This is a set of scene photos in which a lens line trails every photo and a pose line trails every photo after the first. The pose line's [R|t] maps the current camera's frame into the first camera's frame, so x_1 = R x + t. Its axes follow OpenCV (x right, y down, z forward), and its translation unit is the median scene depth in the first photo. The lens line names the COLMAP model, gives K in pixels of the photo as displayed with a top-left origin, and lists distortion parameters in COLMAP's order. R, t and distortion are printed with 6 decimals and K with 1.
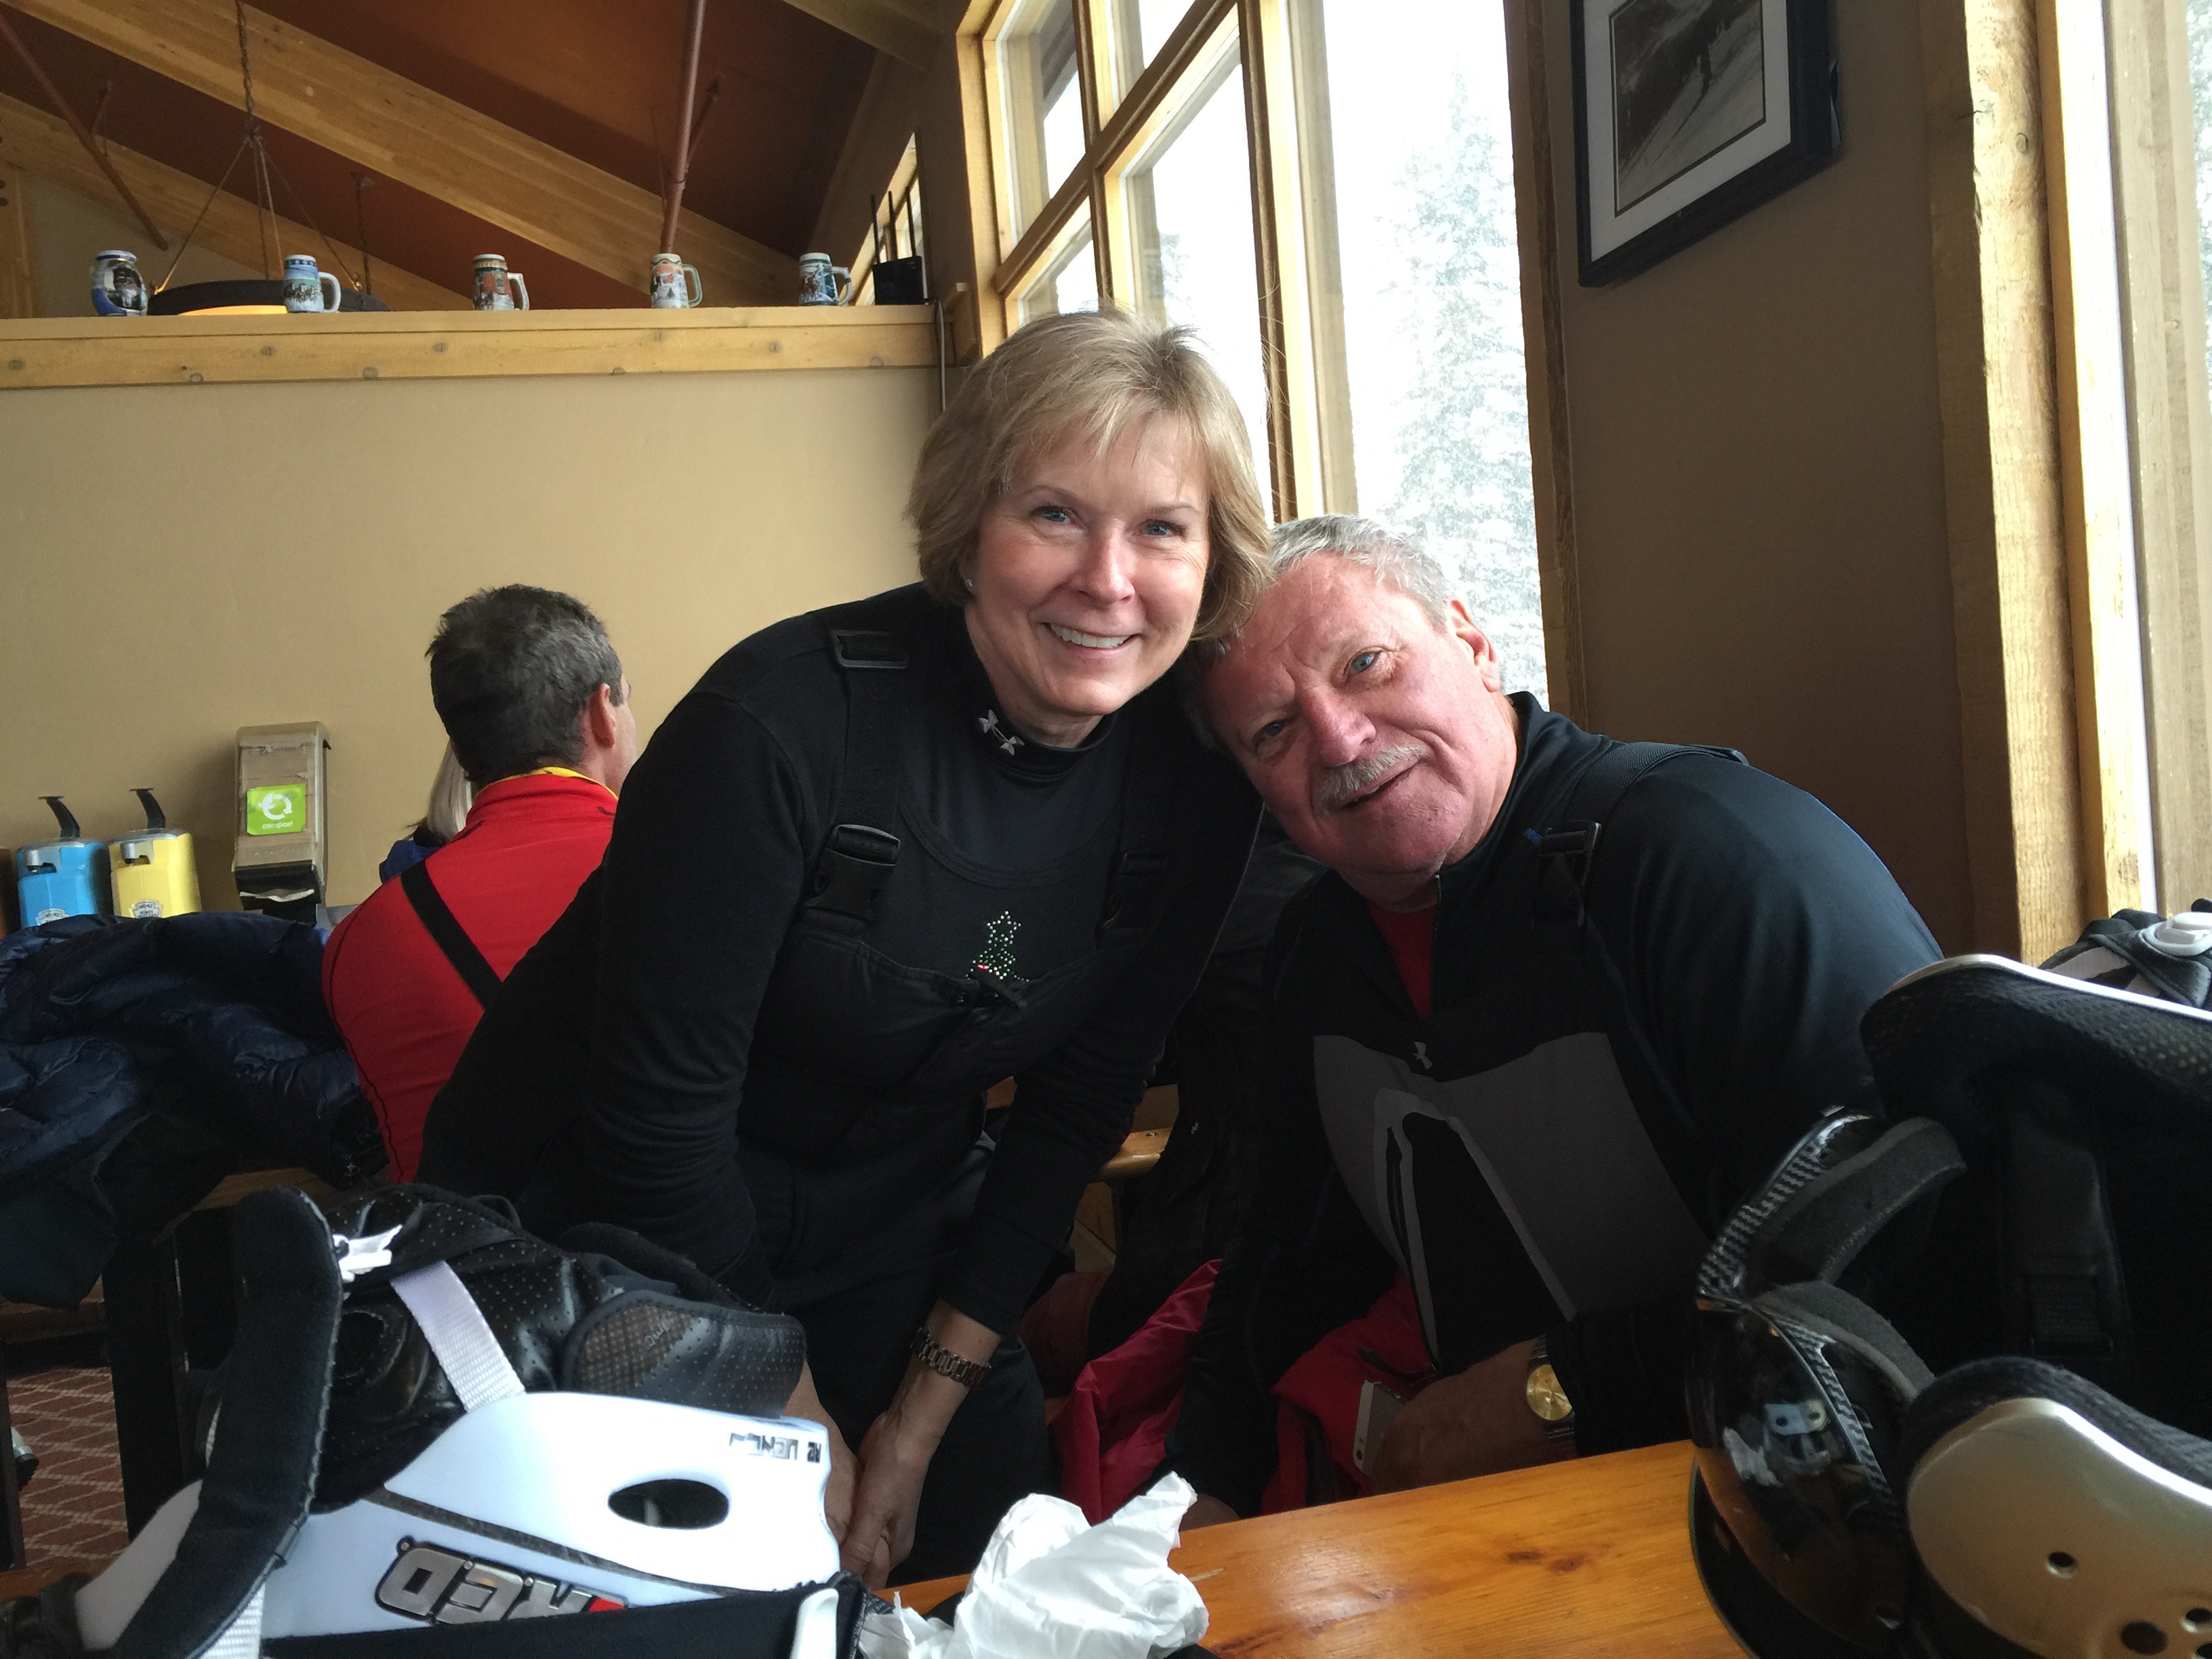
lens RADIAL K [[1914.7, 0, 1106.0], [0, 1914.7, 829.5], [0, 0, 1]] dist [0.099505, -0.127314]
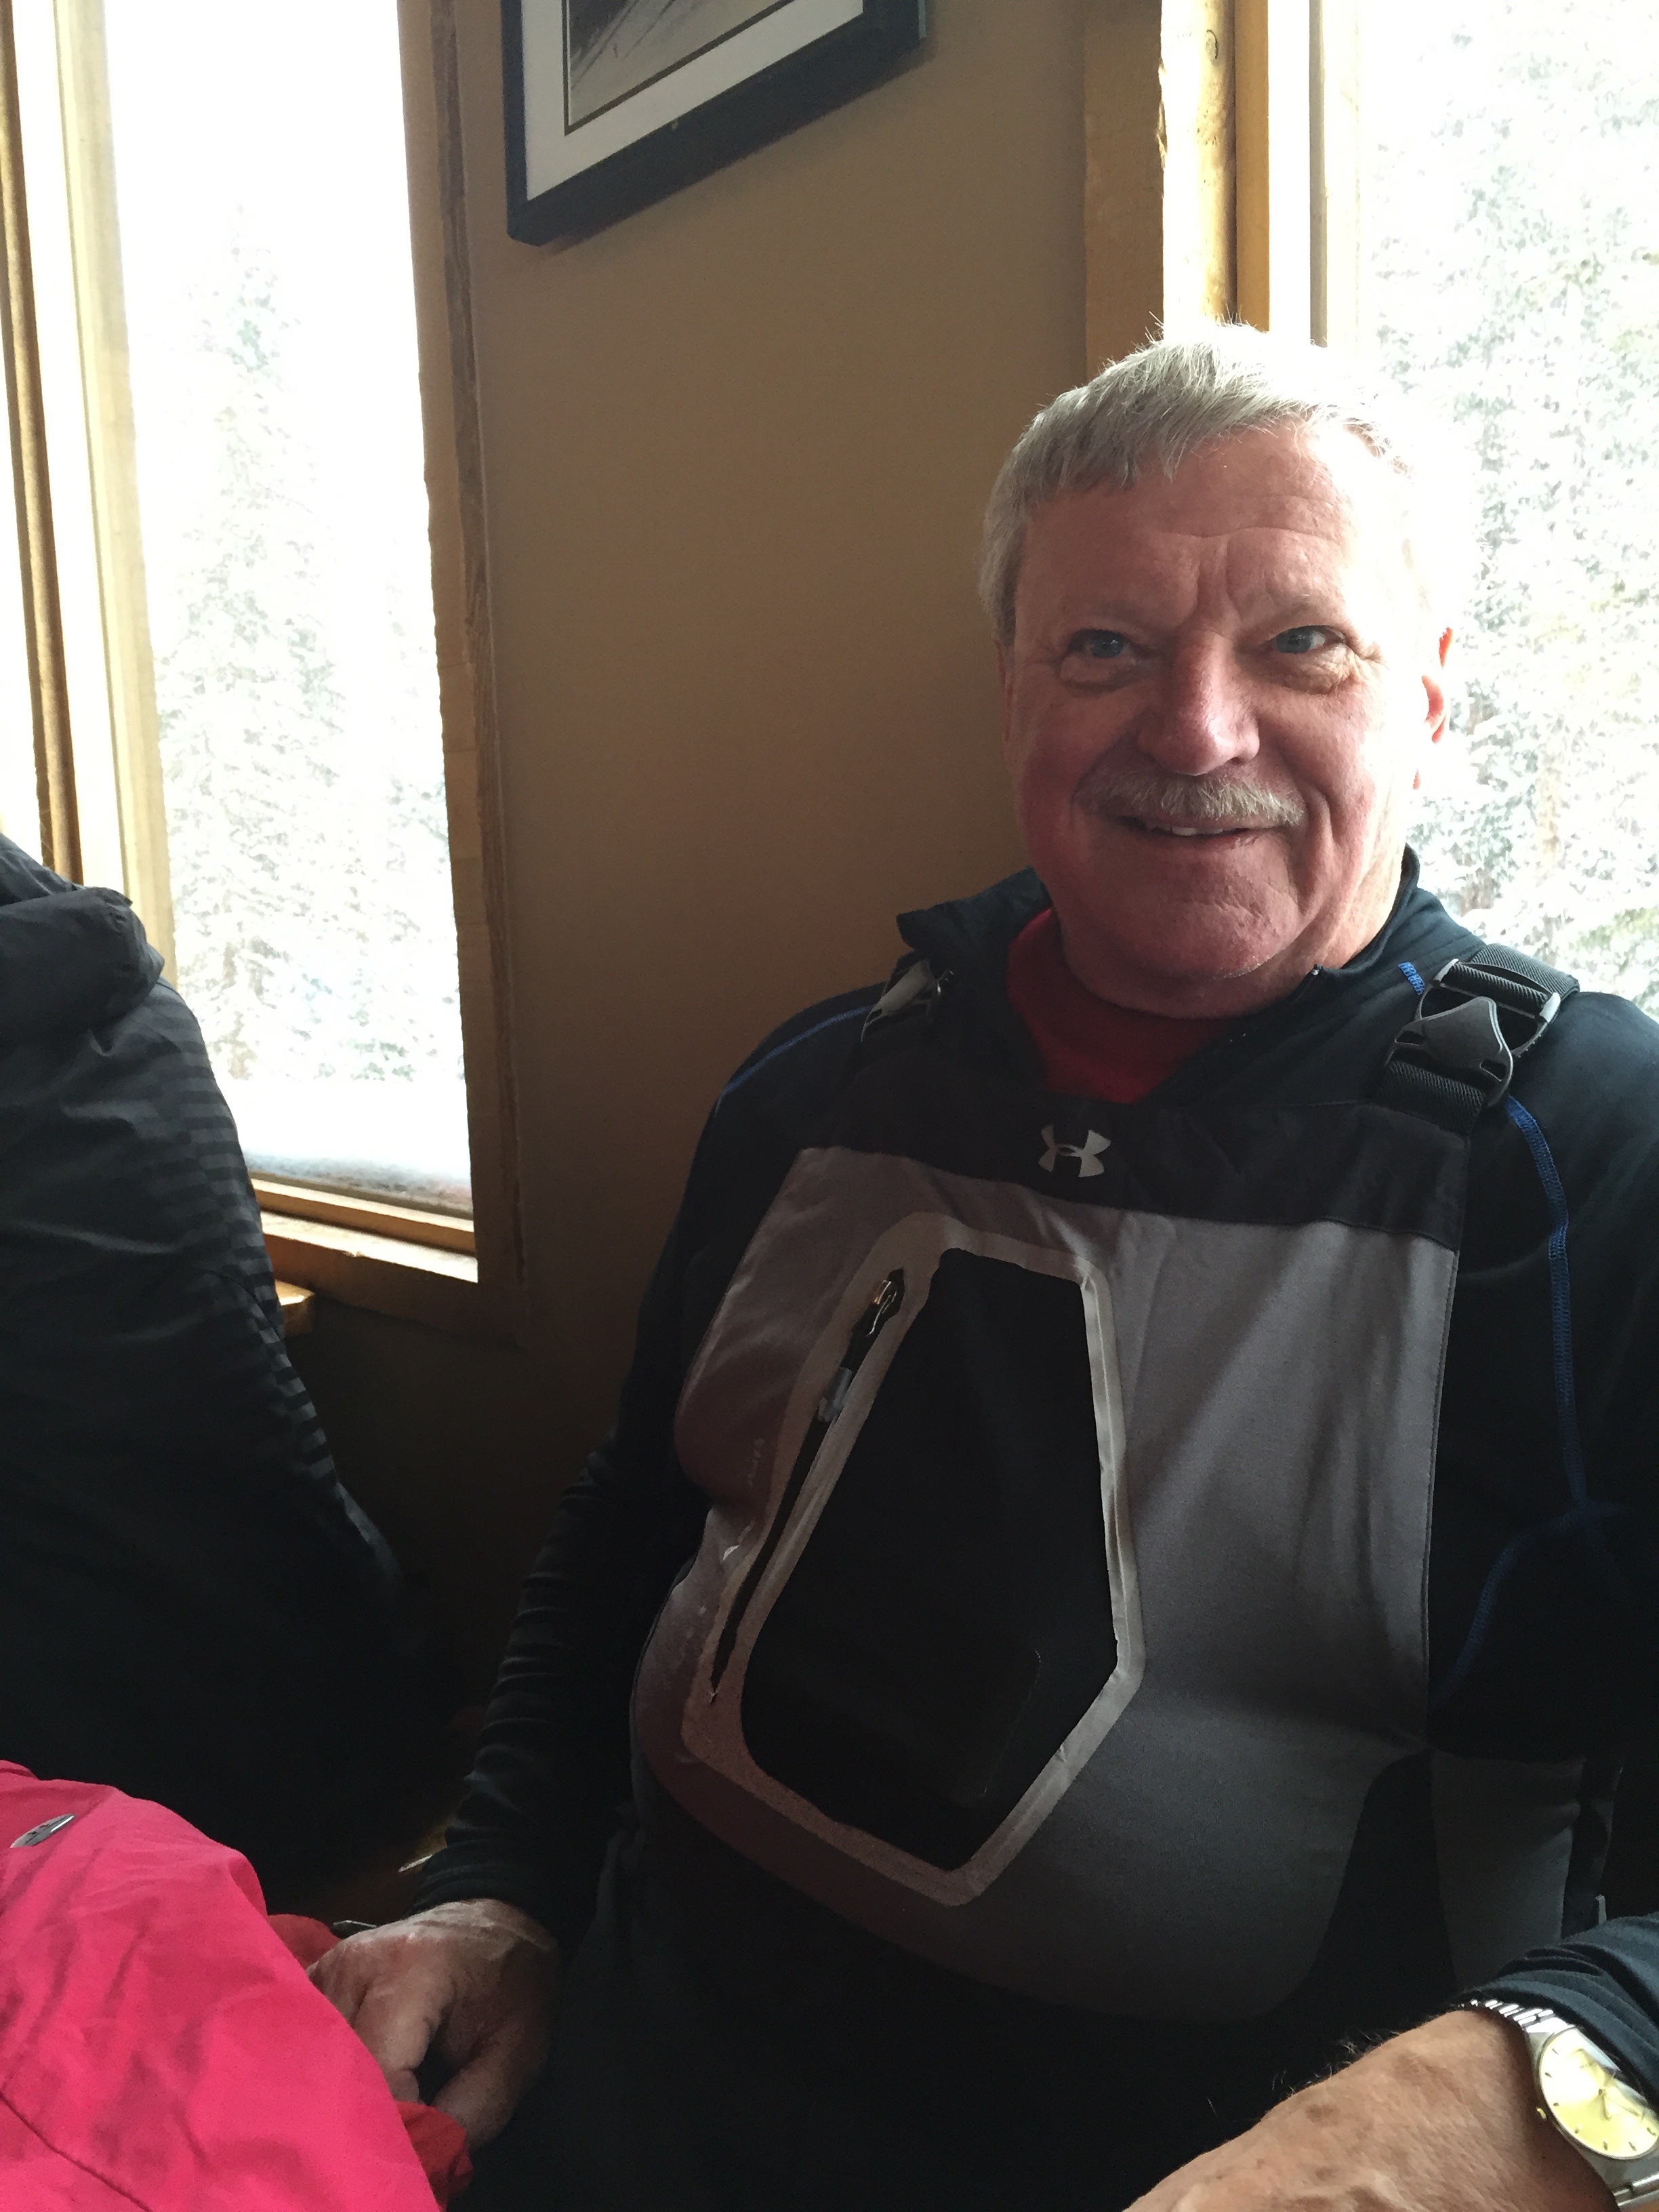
lens RADIAL K [[1914.7, 0, 829.5], [0, 1914.7, 1106.0], [0, 0, 1]] dist [0.099505, -0.127314]
pose [[0.887233, -0.001385, 0.461320, 0.030296], [-0.021429, 0.998792, 0.044212, -0.009796], [-0.460824, -0.049112, 0.886132, 0.334501]]
